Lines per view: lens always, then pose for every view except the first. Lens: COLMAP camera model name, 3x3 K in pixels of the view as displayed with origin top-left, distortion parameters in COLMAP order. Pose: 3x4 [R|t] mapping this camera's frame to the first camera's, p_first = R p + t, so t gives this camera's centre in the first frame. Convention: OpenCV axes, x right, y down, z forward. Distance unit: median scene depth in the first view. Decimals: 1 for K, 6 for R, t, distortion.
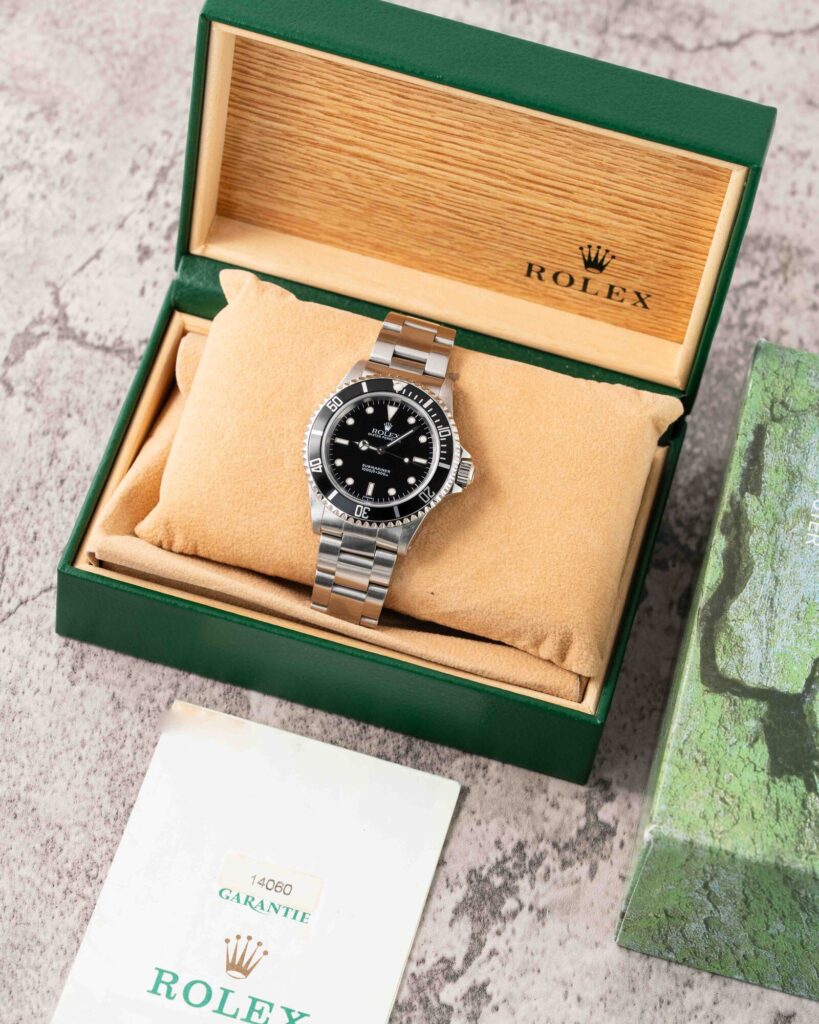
lens RADIAL K [[4646.6, 0, 410.0], [0, 4646.6, 512.7], [0, 0, 1]] dist [0.016937, 0.000000]
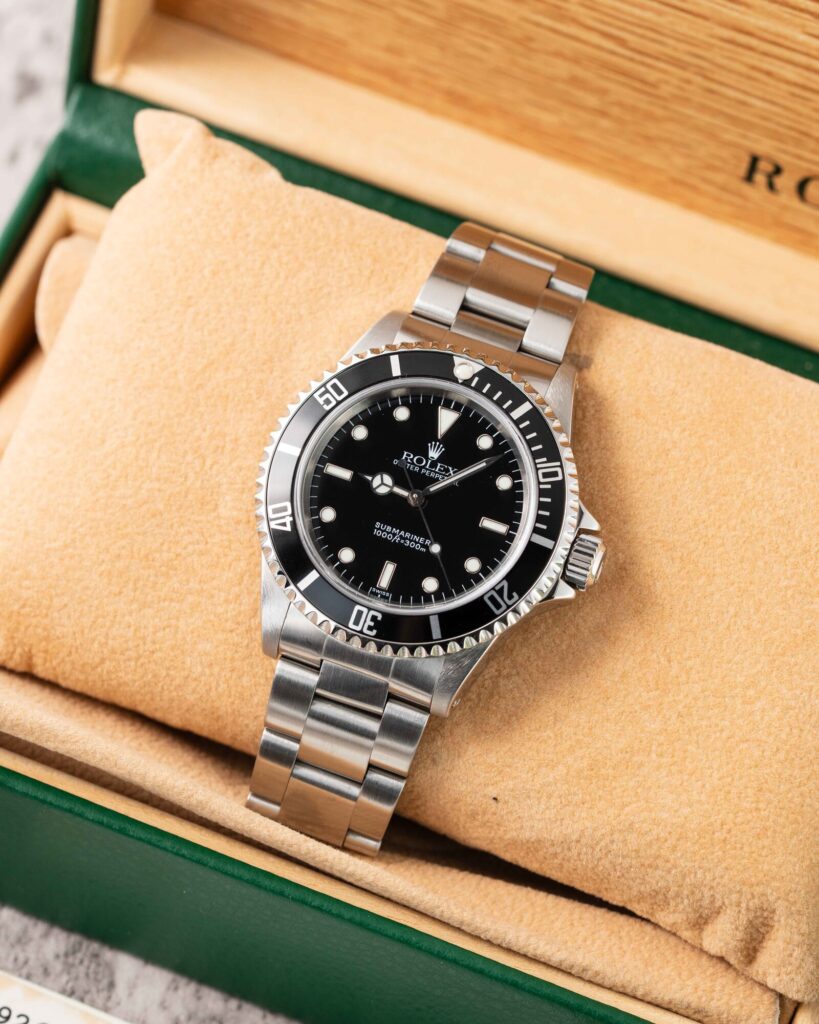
lens RADIAL K [[4646.6, 0, 405.9], [0, 4646.6, 510.1], [0, 0, 1]] dist [0.016937, 0.000000]
pose [[0.995100, 0.091703, -0.036967, 0.010724], [-0.092051, 0.995724, -0.007821, -0.008164], [0.036092, 0.011185, 0.999286, 0.511293]]
